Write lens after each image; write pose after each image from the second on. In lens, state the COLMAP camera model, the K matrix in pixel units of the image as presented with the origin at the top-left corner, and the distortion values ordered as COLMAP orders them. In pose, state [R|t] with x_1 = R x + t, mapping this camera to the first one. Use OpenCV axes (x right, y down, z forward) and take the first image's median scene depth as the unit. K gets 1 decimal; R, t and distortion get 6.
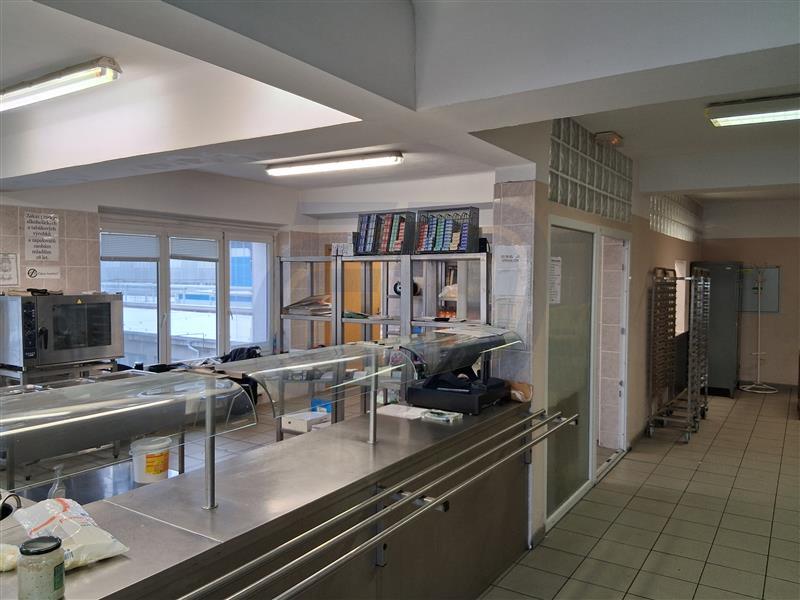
lens RADIAL K [[610.6, 0, 405.7], [0, 610.6, 303.8], [0, 0, 1]] dist [0.100354, -0.155029]
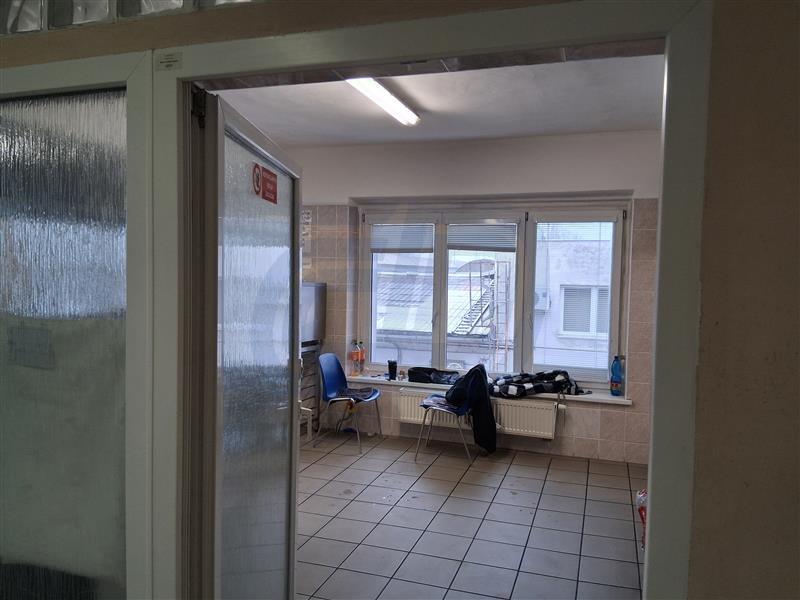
lens RADIAL K [[610.6, 0, 405.7], [0, 610.6, 303.8], [0, 0, 1]] dist [0.100354, -0.155029]
pose [[0.252109, 0.044673, -0.966667, 0.545125], [-0.064735, 0.997475, 0.029213, -0.021587], [0.965531, 0.055212, 0.254365, 0.907802]]
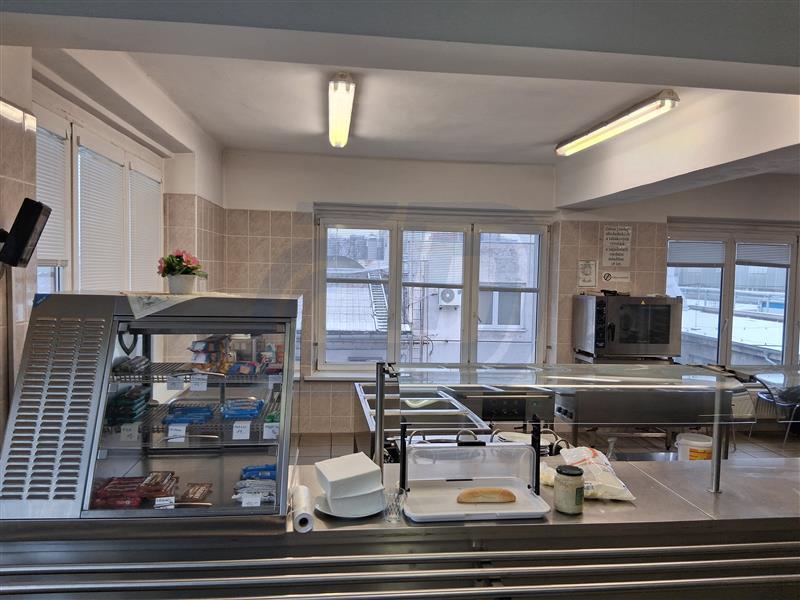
lens RADIAL K [[610.6, 0, 405.7], [0, 610.6, 303.8], [0, 0, 1]] dist [0.100354, -0.155029]
pose [[0.637316, 0.049031, -0.769041, 0.062423], [-0.055121, 0.998318, 0.017969, 0.002136], [0.768629, 0.030938, 0.638946, -0.051933]]
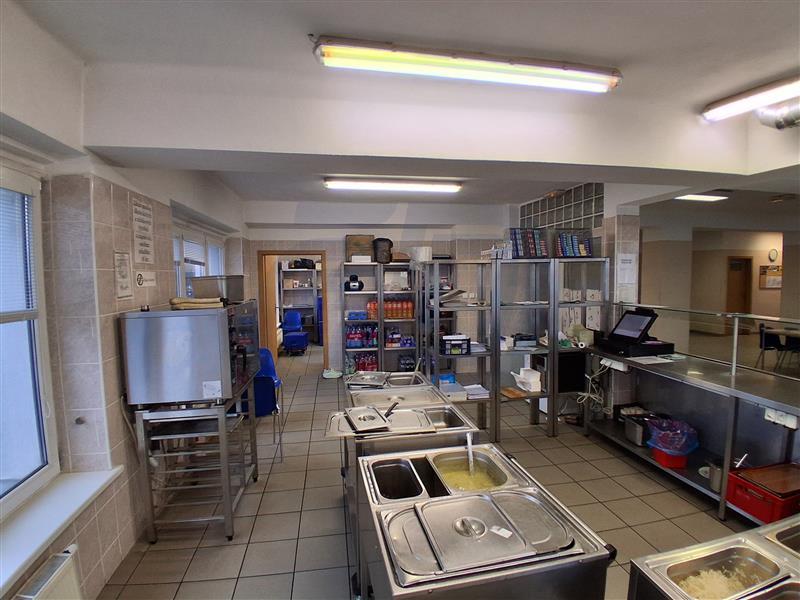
lens RADIAL K [[403.0, 0, 400.0], [0, 403.0, 300.0], [0, 0, 1]] dist [-0.000390, -0.044277]
pose [[0.732473, -0.058851, 0.678248, -0.673207], [0.050682, 0.998206, 0.031880, -0.023076], [-0.678907, 0.011024, 0.734141, 0.409181]]
